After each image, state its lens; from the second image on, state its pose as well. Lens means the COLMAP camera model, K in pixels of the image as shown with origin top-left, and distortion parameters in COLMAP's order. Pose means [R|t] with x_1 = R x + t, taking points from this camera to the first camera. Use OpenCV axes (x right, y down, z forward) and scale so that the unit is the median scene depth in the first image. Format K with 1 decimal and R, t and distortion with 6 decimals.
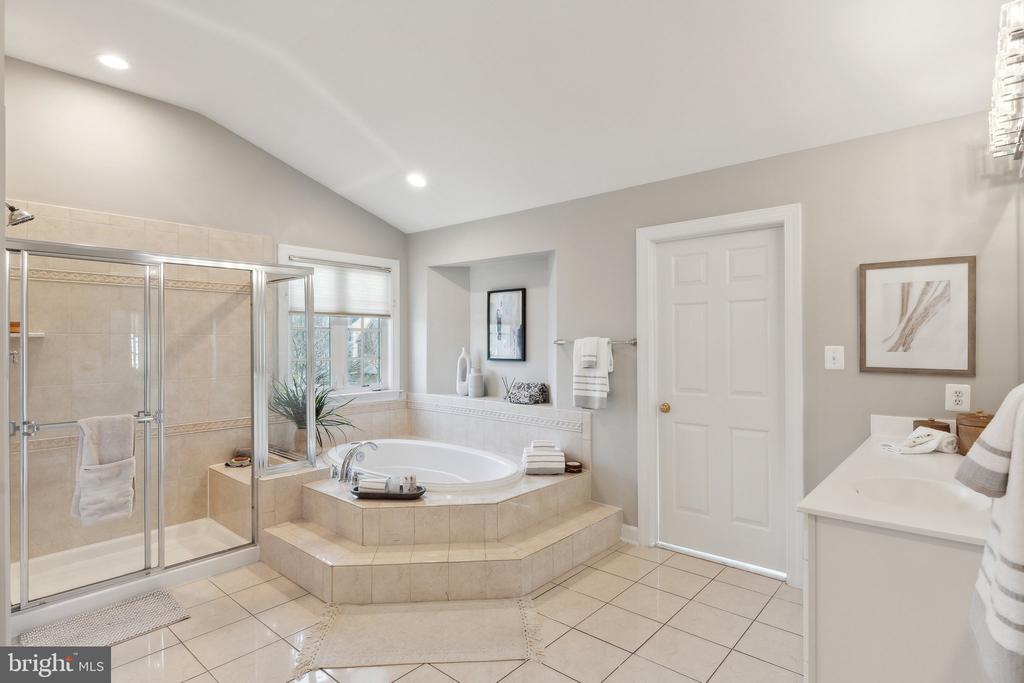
lens RADIAL K [[544.6, 0, 509.1], [0, 544.6, 335.4], [0, 0, 1]] dist [-0.012032, 0.003816]
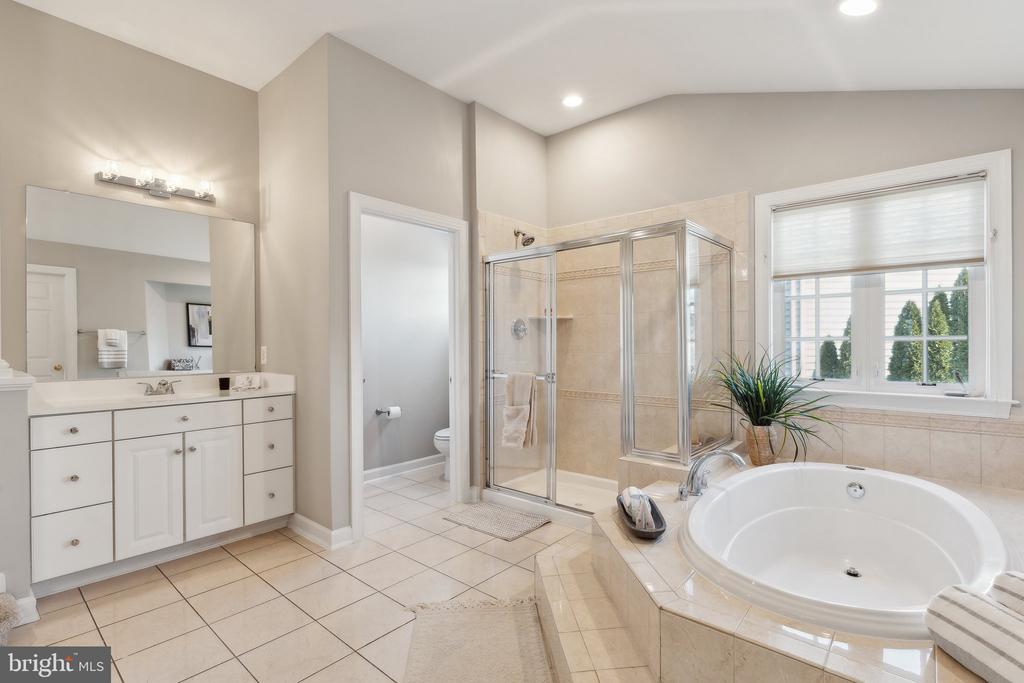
lens RADIAL K [[476.2, 0, 497.3], [0, 476.2, 341.1], [0, 0, 1]] dist [-0.003063, -0.001190]
pose [[-0.008613, 0.000412, -0.999963, 0.356591], [0.013102, 0.999914, 0.000299, 0.053746], [0.999877, -0.013099, -0.008617, 0.739371]]
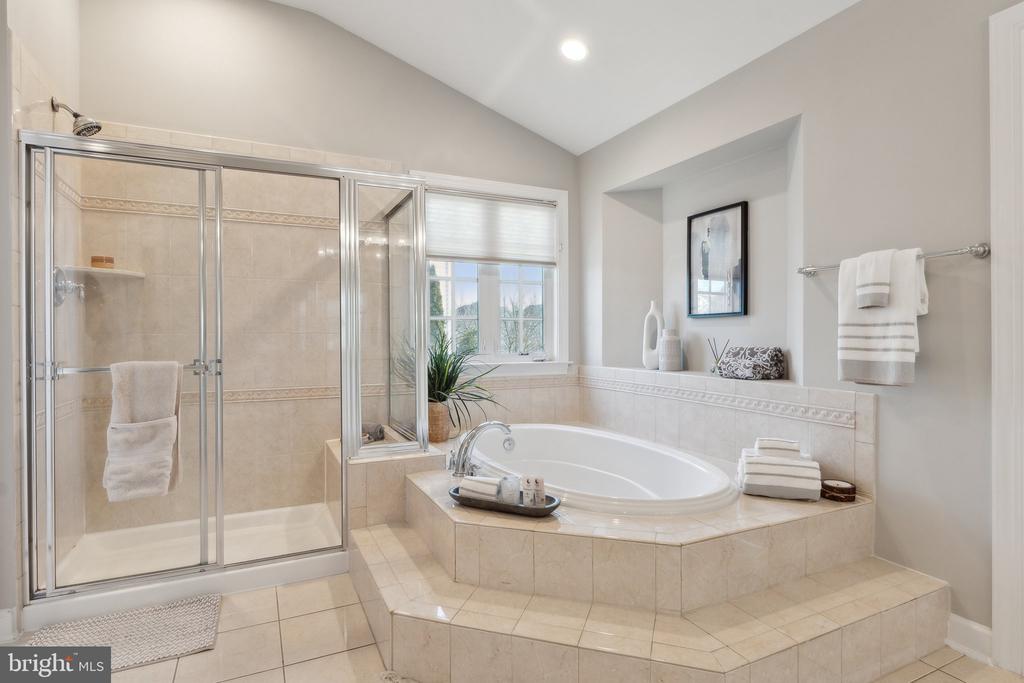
lens RADIAL K [[544.6, 0, 507.9], [0, 544.6, 336.8], [0, 0, 1]] dist [-0.012032, 0.003816]
pose [[0.920405, 0.000496, -0.390966, 0.025772], [0.003034, 0.999960, 0.008410, 0.084460], [0.390955, -0.008927, 0.920367, 0.381737]]
